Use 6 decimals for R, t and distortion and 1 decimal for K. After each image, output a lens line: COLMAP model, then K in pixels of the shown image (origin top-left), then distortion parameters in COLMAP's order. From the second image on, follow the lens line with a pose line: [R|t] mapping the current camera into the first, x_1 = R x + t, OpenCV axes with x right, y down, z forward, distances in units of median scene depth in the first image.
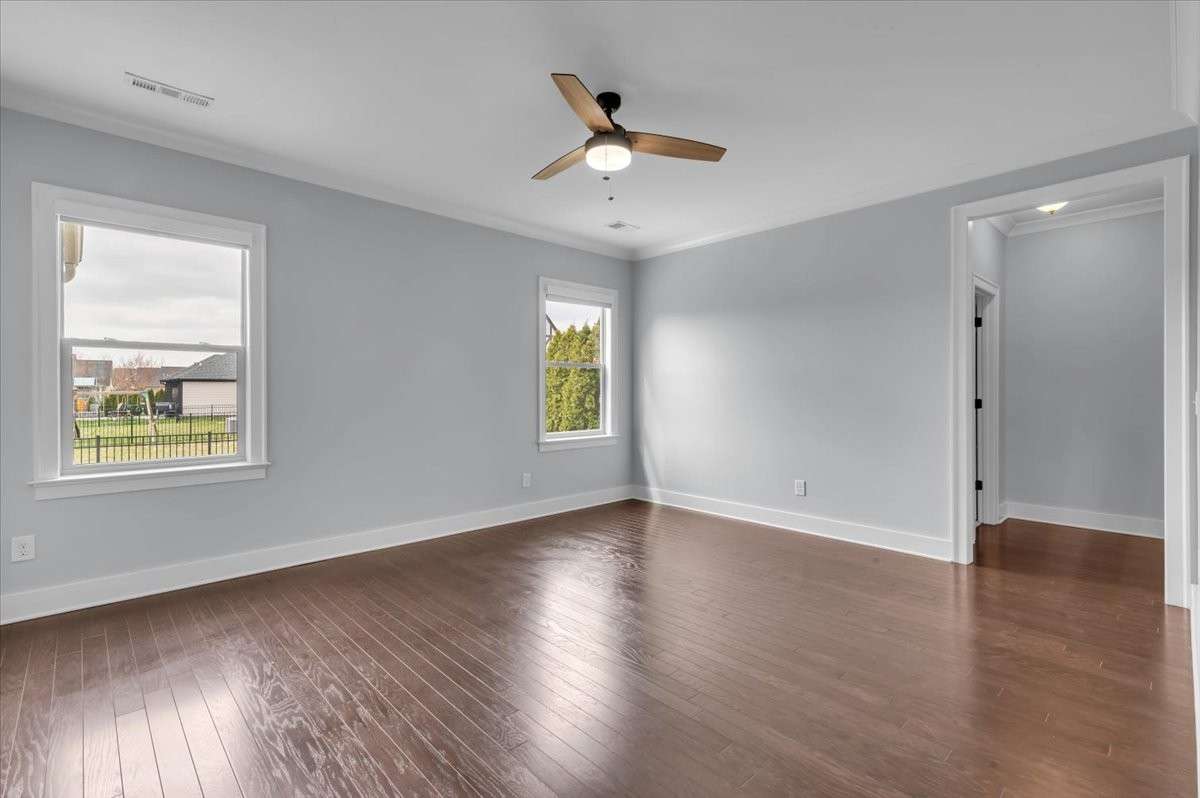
lens RADIAL K [[546.5, 0, 601.9], [0, 546.5, 390.9], [0, 0, 1]] dist [0.011106, -0.000025]
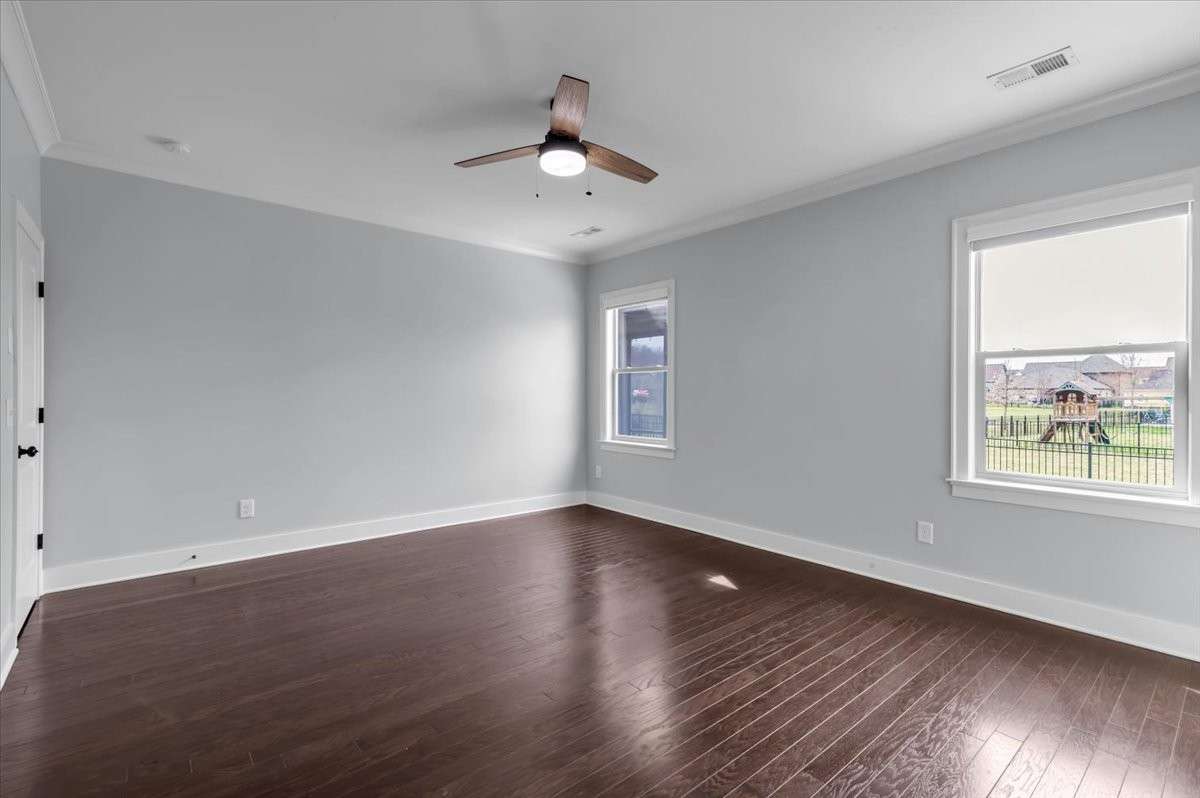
lens RADIAL K [[546.5, 0, 601.9], [0, 546.5, 390.9], [0, 0, 1]] dist [0.011106, -0.000025]
pose [[-0.058292, -0.002903, -0.998295, 0.112534], [-0.007762, 0.999967, -0.002455, -0.001652], [0.998269, 0.007606, -0.058312, 0.126009]]
